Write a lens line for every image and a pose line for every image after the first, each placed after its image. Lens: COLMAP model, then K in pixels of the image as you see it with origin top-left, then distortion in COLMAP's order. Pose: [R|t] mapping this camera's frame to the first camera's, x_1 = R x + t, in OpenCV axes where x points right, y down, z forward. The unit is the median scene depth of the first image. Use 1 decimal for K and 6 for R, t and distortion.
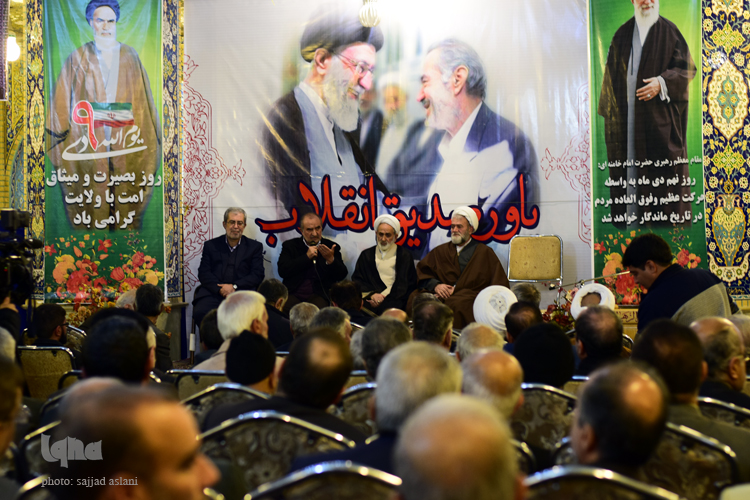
lens RADIAL K [[1652.3, 0, 375.0], [0, 1652.3, 250.0], [0, 0, 1]] dist [-0.025774, 0.081738]
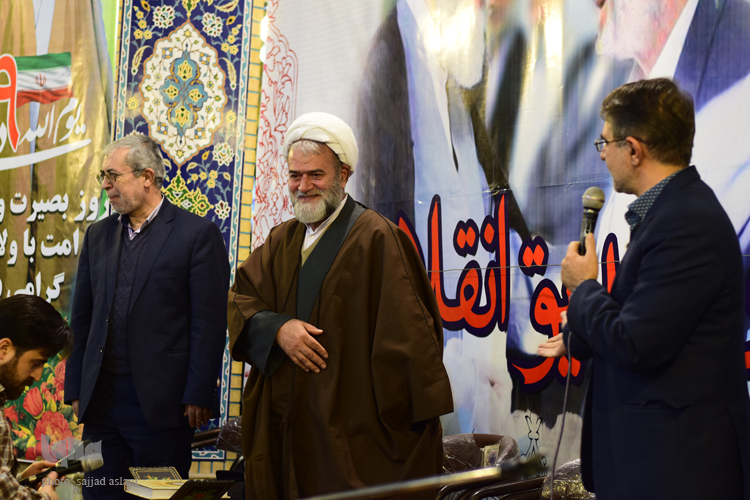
lens RADIAL K [[1652.3, 0, 375.0], [0, 1652.3, 250.0], [0, 0, 1]] dist [-0.025774, 0.081738]
pose [[0.746370, -0.001831, -0.665529, 0.241662], [-0.056742, 0.996180, -0.066374, -0.003405], [0.663108, 0.087303, 0.743415, 0.693525]]
